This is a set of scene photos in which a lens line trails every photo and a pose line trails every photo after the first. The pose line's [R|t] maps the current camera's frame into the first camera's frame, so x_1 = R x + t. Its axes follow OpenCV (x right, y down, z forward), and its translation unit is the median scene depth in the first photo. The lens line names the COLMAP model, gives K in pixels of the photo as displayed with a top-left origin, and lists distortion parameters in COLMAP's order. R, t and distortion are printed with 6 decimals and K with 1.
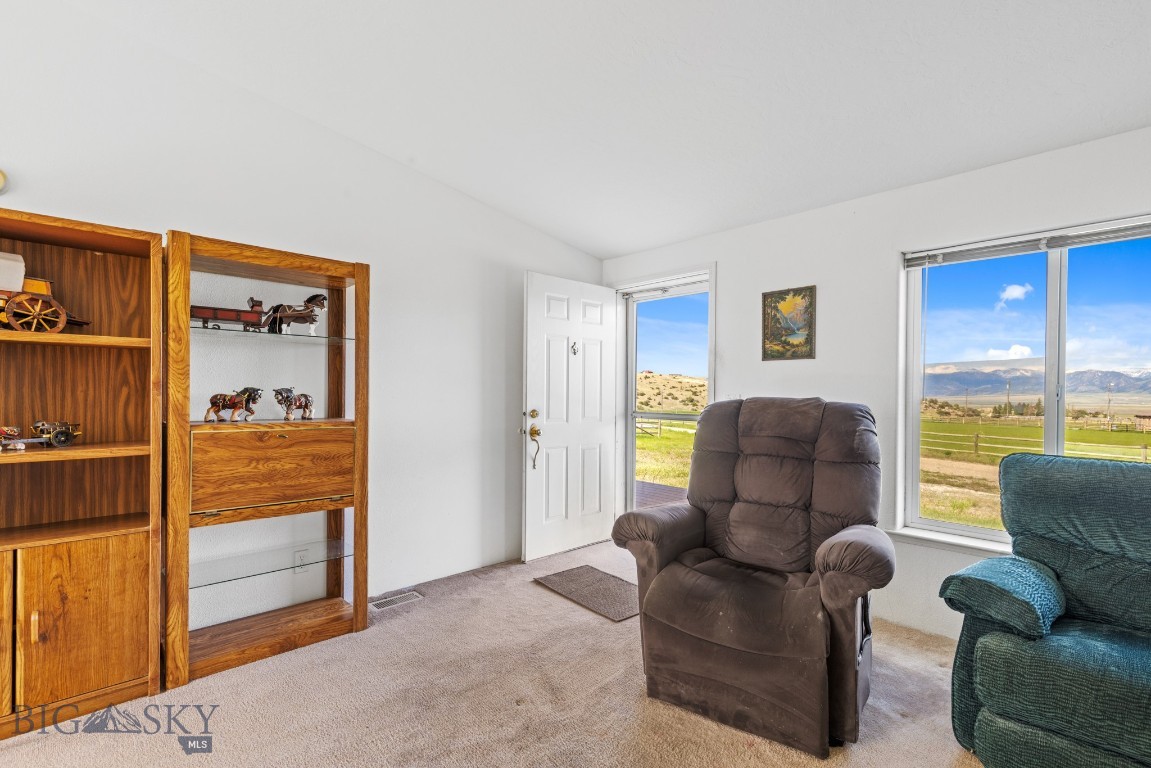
lens RADIAL K [[524.0, 0, 580.1], [0, 524.0, 398.2], [0, 0, 1]] dist [0.005141, 0.000353]
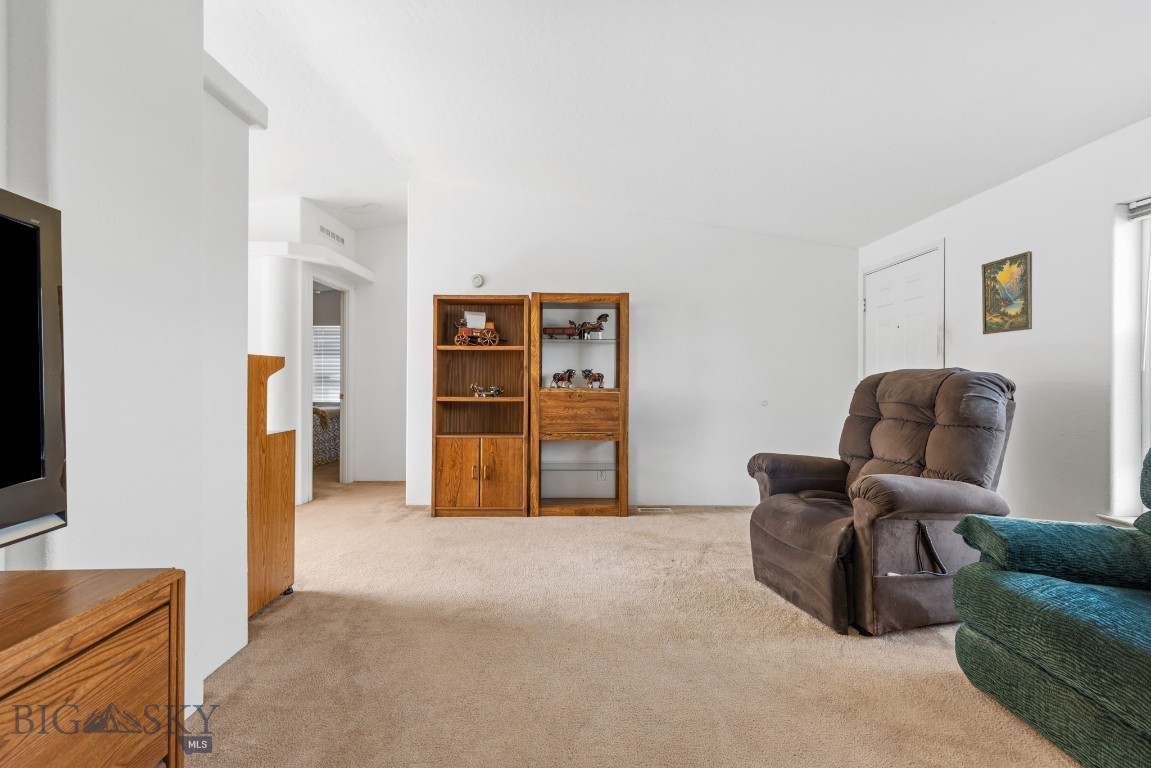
lens RADIAL K [[524.8, 0, 575.5], [0, 524.8, 384.0], [0, 0, 1]] dist [0.016095, -0.000142]
pose [[0.731703, -0.000687, -0.681623, 0.641590], [-0.004089, 0.999977, -0.005396, 0.041128], [0.681611, 0.006736, 0.731684, -0.328580]]
